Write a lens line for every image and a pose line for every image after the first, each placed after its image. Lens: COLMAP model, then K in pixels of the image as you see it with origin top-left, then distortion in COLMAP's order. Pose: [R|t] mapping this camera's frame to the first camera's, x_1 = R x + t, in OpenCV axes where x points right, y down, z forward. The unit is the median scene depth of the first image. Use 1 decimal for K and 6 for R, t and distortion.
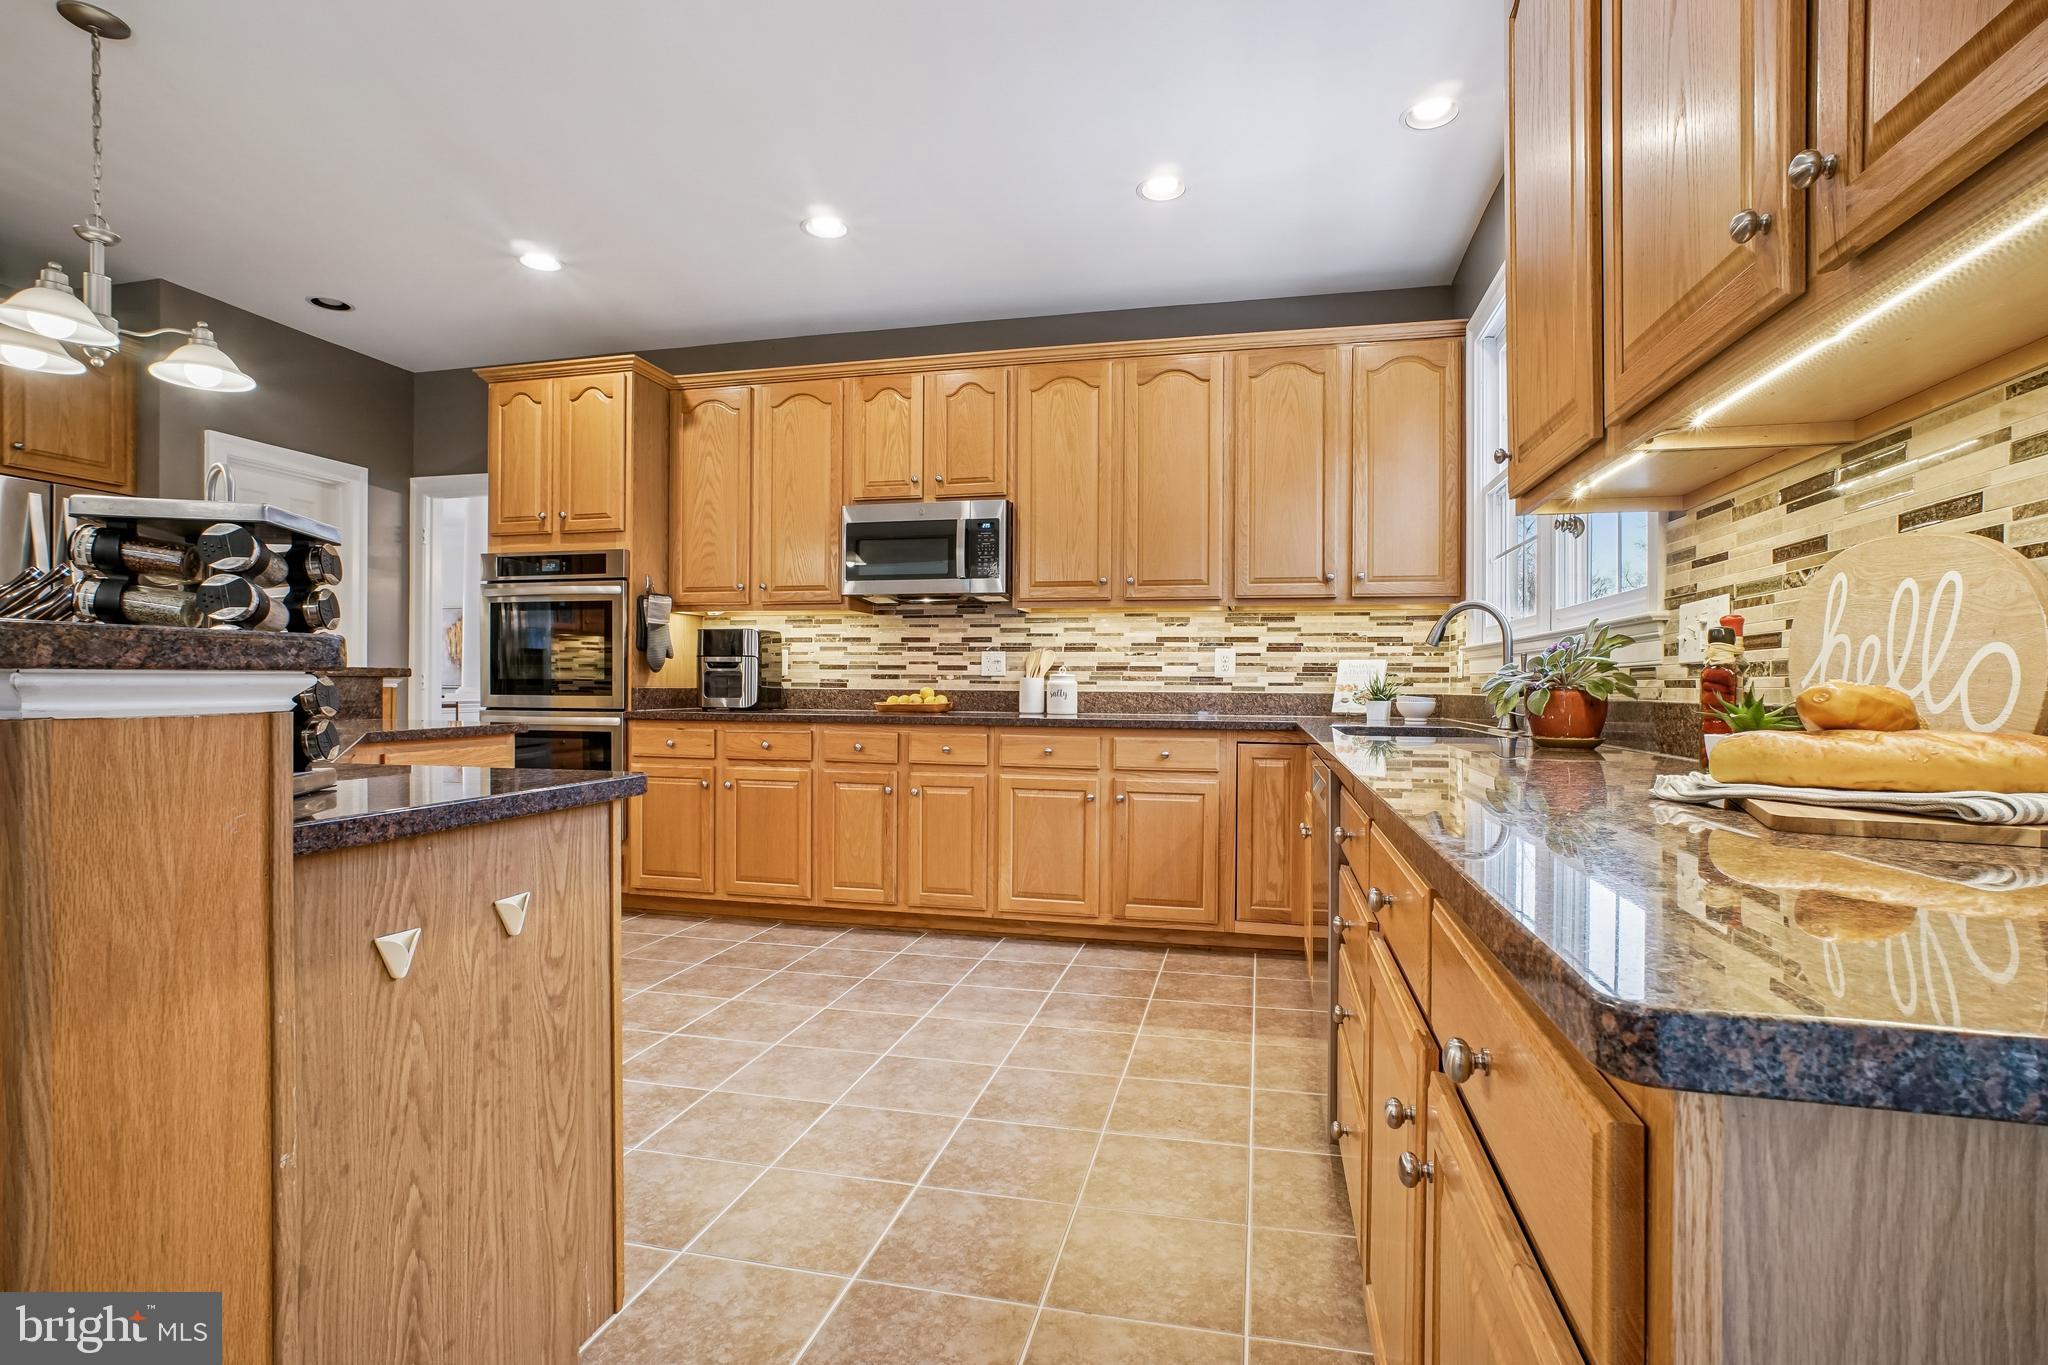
lens RADIAL K [[977.0, 0, 1031.0], [0, 977.0, 686.5], [0, 0, 1]] dist [-0.040660, 0.021034]
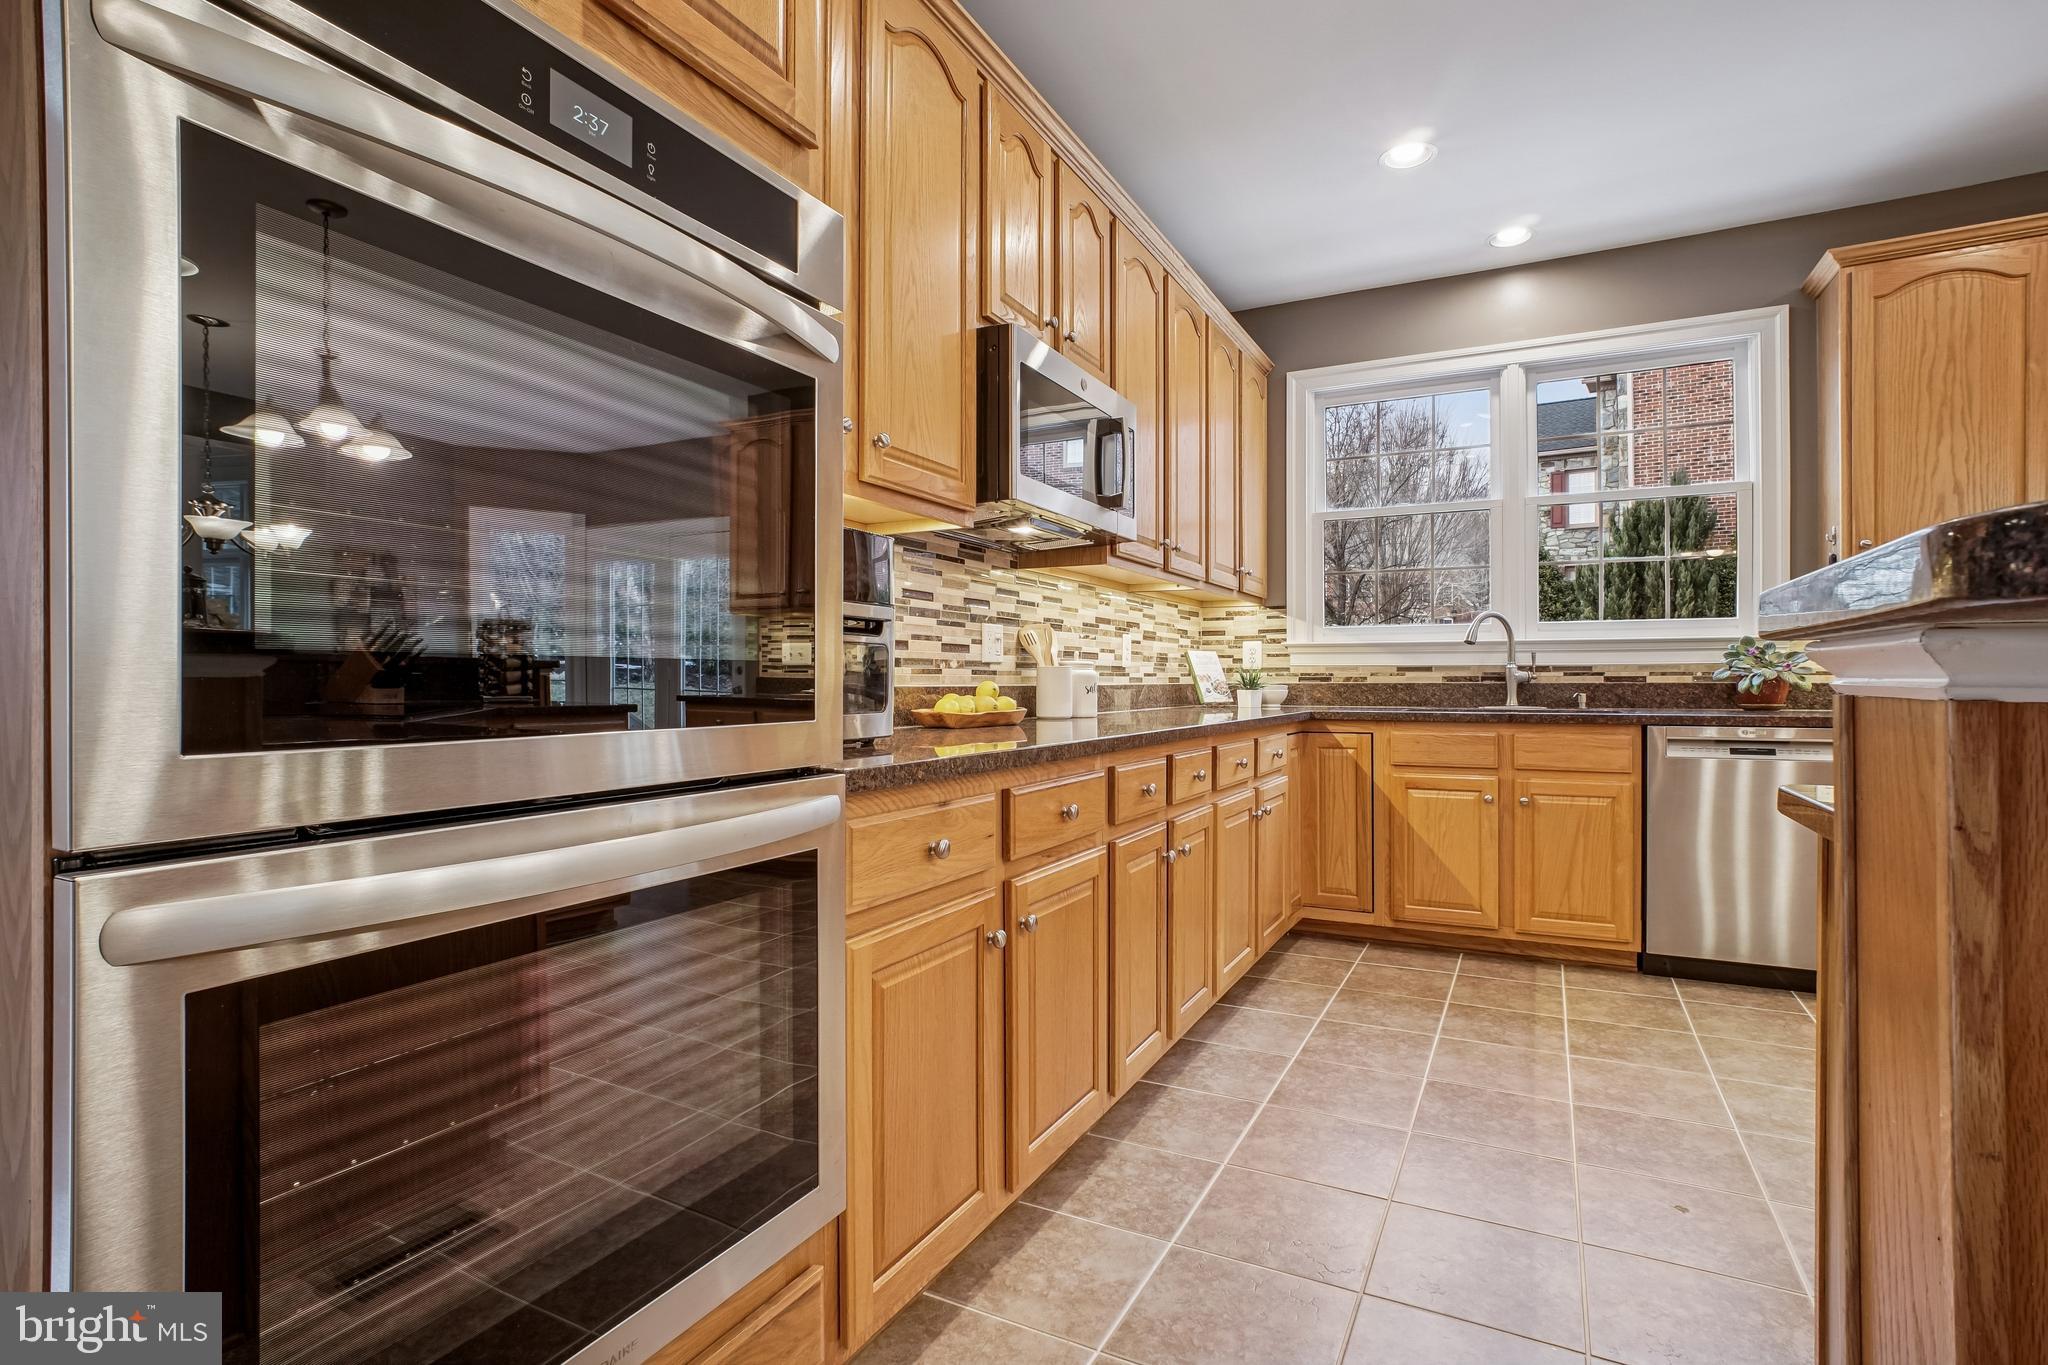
lens RADIAL K [[993.0, 0, 1030.4], [0, 993.0, 676.7], [0, 0, 1]] dist [-0.039211, 0.021614]
pose [[0.253577, -0.003285, 0.967310, -0.681203], [0.004679, 0.999987, 0.002169, -0.003122], [-0.967304, 0.003976, 0.253589, 0.850482]]
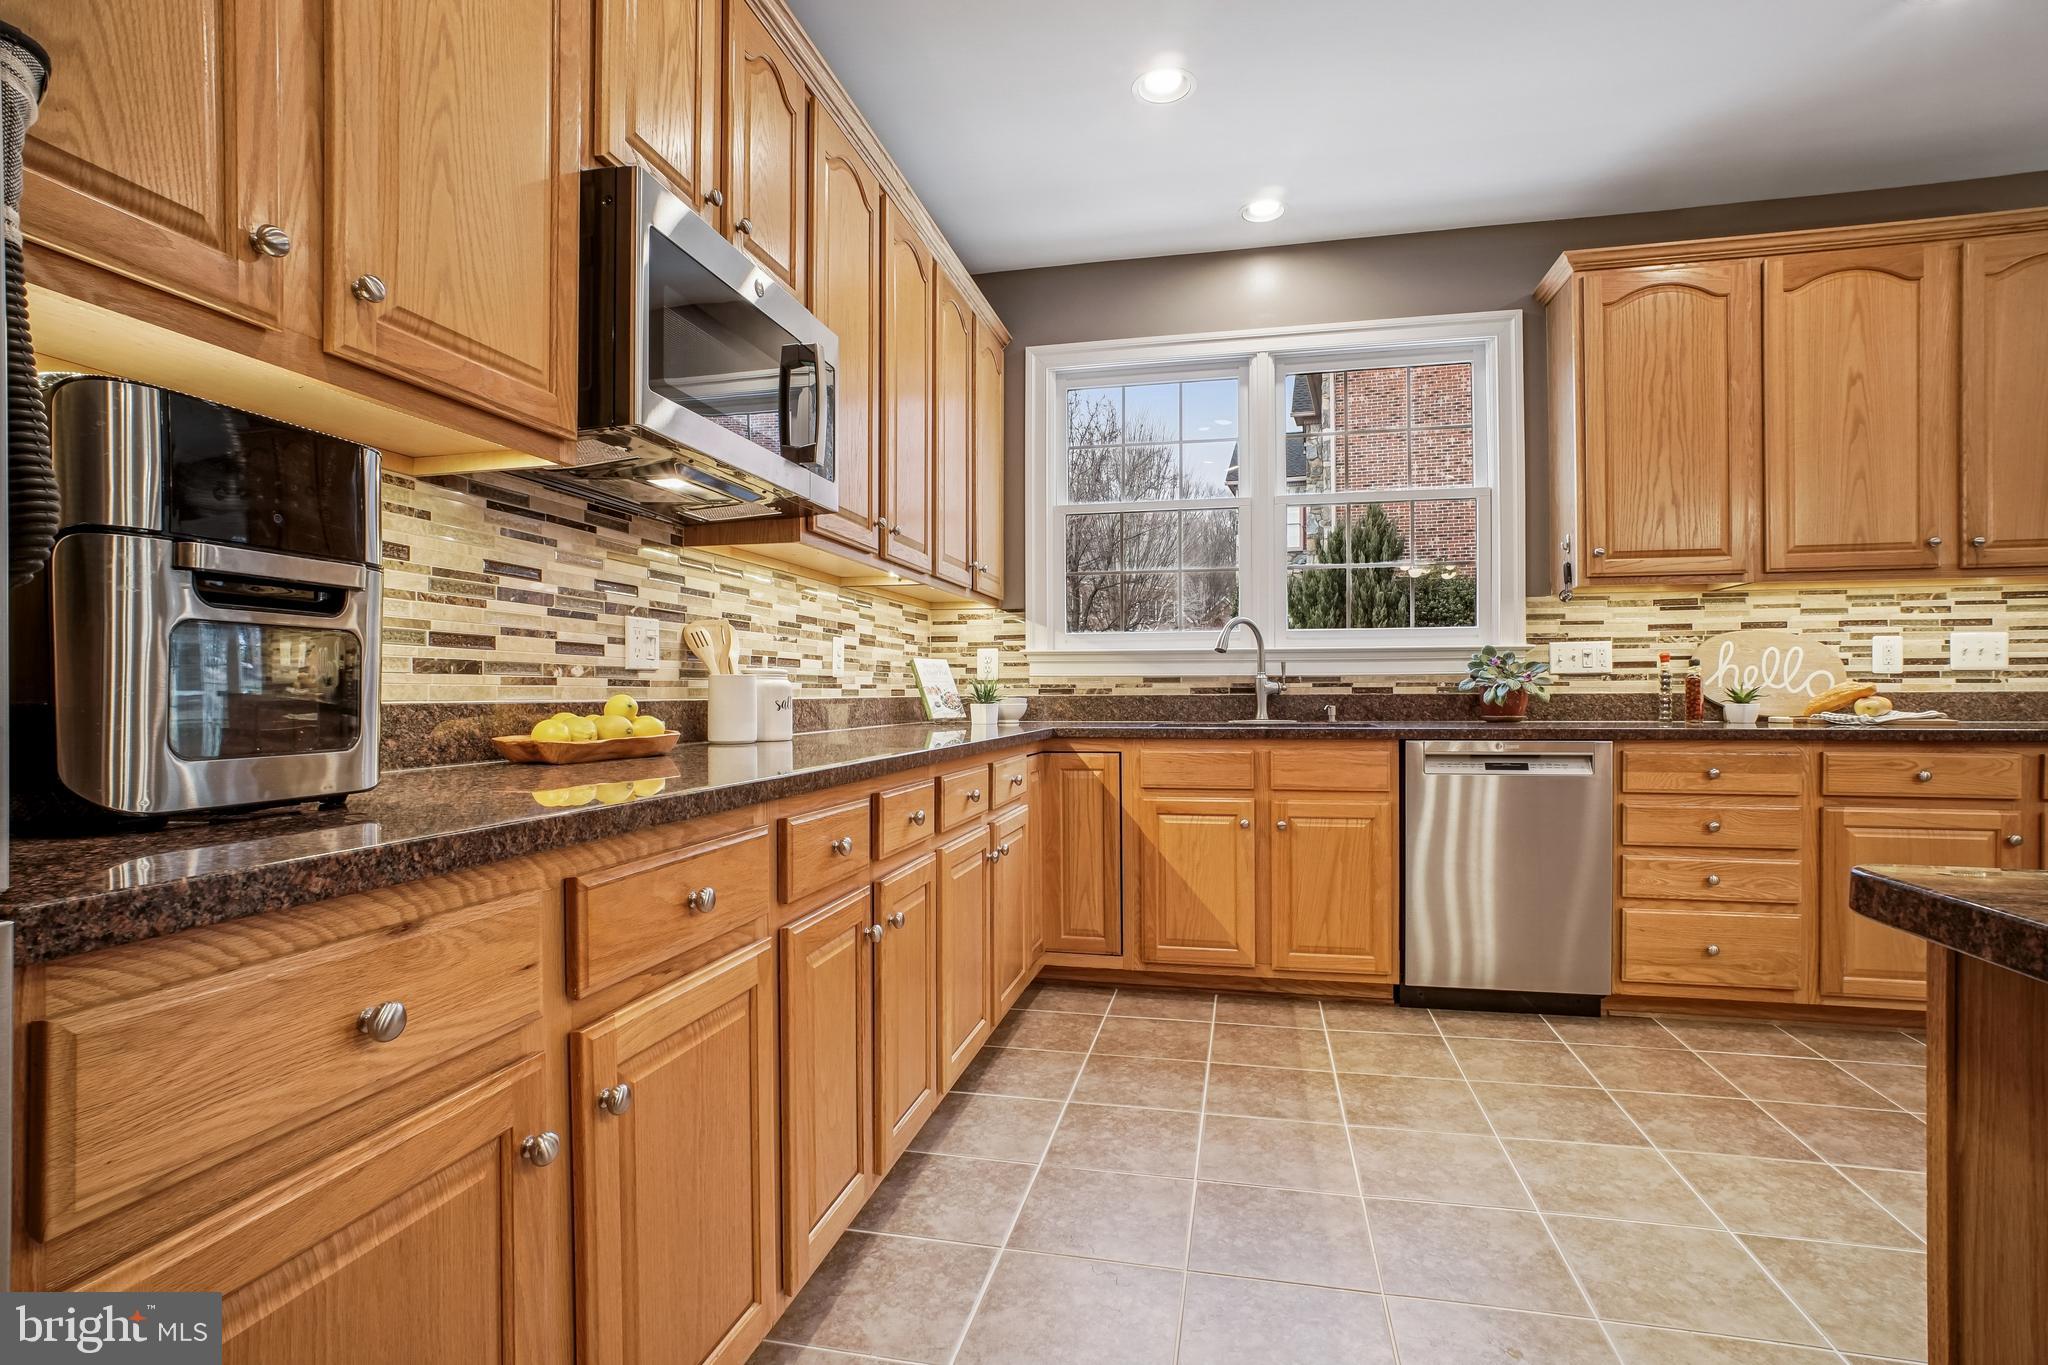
lens RADIAL K [[986.0, 0, 1023.4], [0, 986.0, 690.6], [0, 0, 1]] dist [-0.049380, 0.020218]
pose [[0.002994, -0.004643, 0.999985, -0.528809], [0.005983, 0.999971, 0.004625, -0.001917], [-0.999978, 0.005969, 0.003021, 0.853026]]
